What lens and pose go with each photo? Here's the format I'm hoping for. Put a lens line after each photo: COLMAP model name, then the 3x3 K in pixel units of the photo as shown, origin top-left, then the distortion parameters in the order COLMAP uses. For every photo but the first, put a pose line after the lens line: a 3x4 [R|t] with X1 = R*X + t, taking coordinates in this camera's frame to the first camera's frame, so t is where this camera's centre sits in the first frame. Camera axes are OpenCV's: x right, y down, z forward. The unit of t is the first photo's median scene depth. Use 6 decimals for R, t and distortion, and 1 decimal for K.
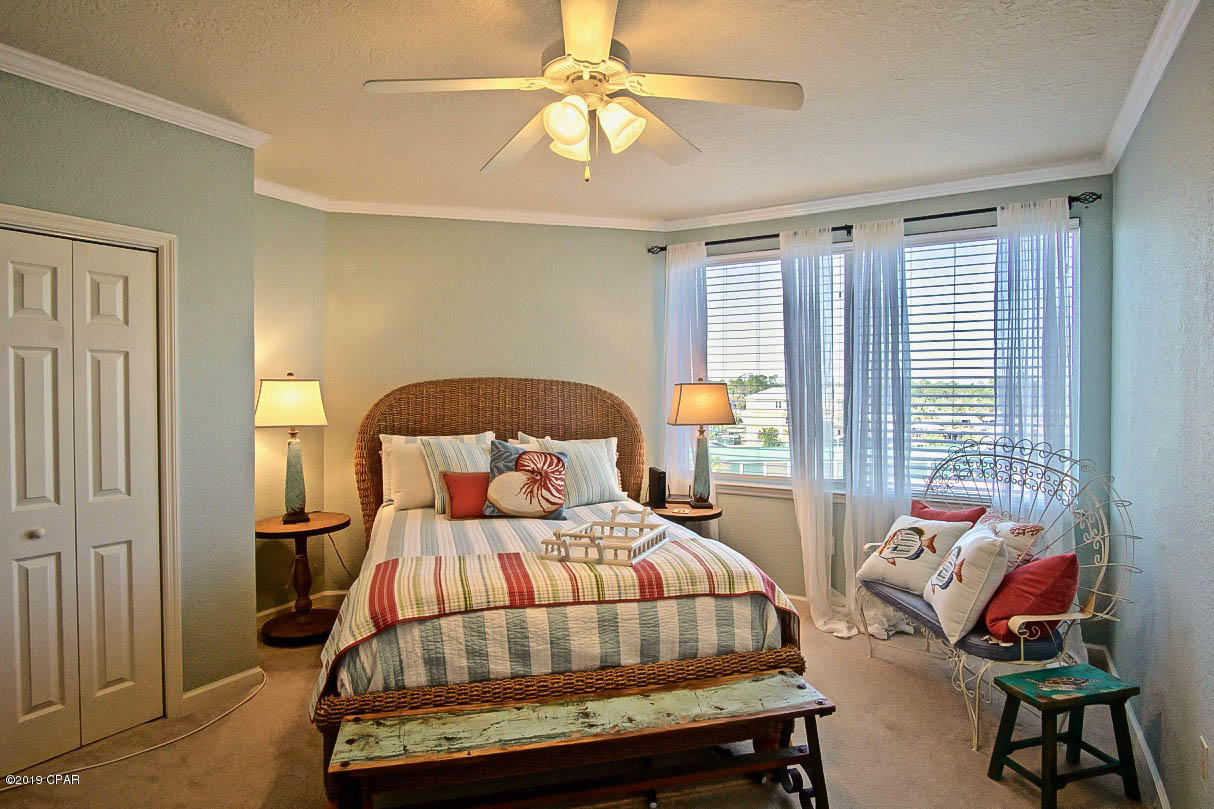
lens RADIAL K [[652.9, 0, 604.8], [0, 652.9, 397.4], [0, 0, 1]] dist [-0.035628, 0.009471]
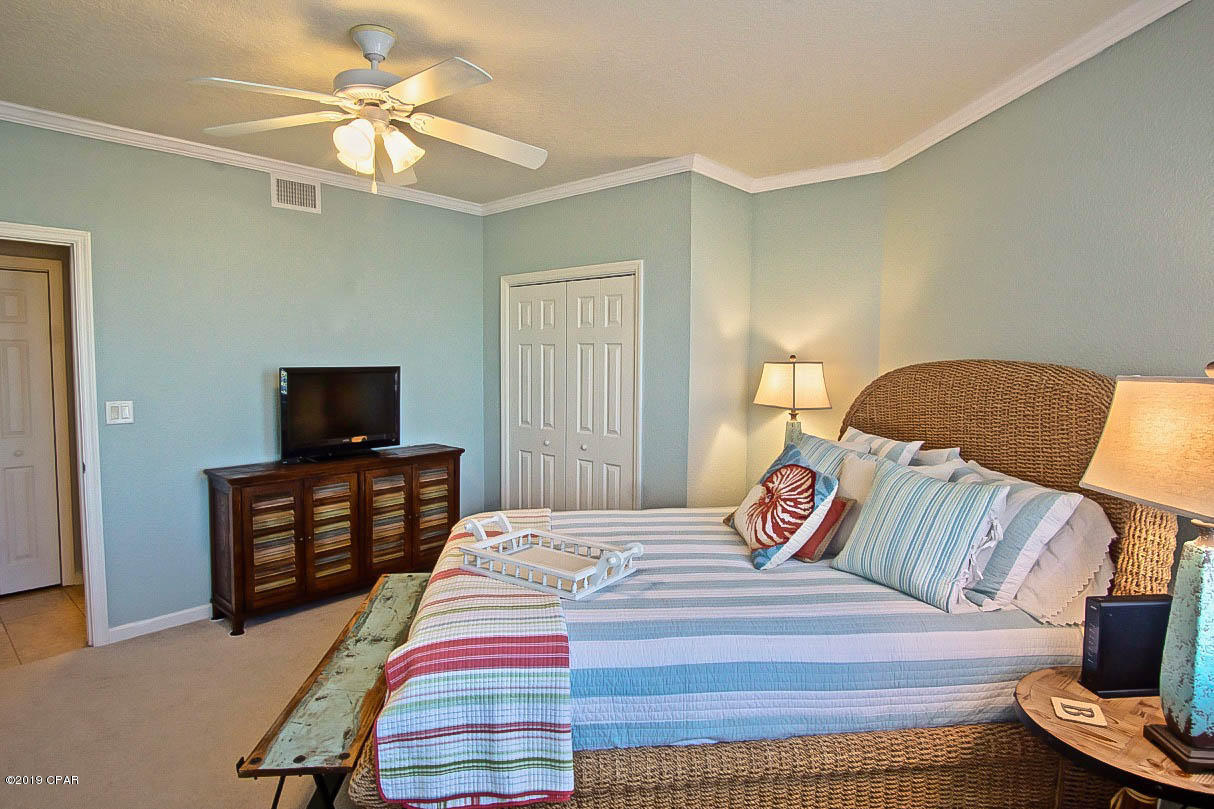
lens RADIAL K [[652.9, 0, 604.8], [0, 652.9, 397.4], [0, 0, 1]] dist [-0.035628, 0.009471]
pose [[-0.169604, 0.057138, -0.983855, 0.909885], [-0.024094, 0.997779, 0.062100, -0.043692], [0.985218, 0.034238, -0.167850, 1.371831]]
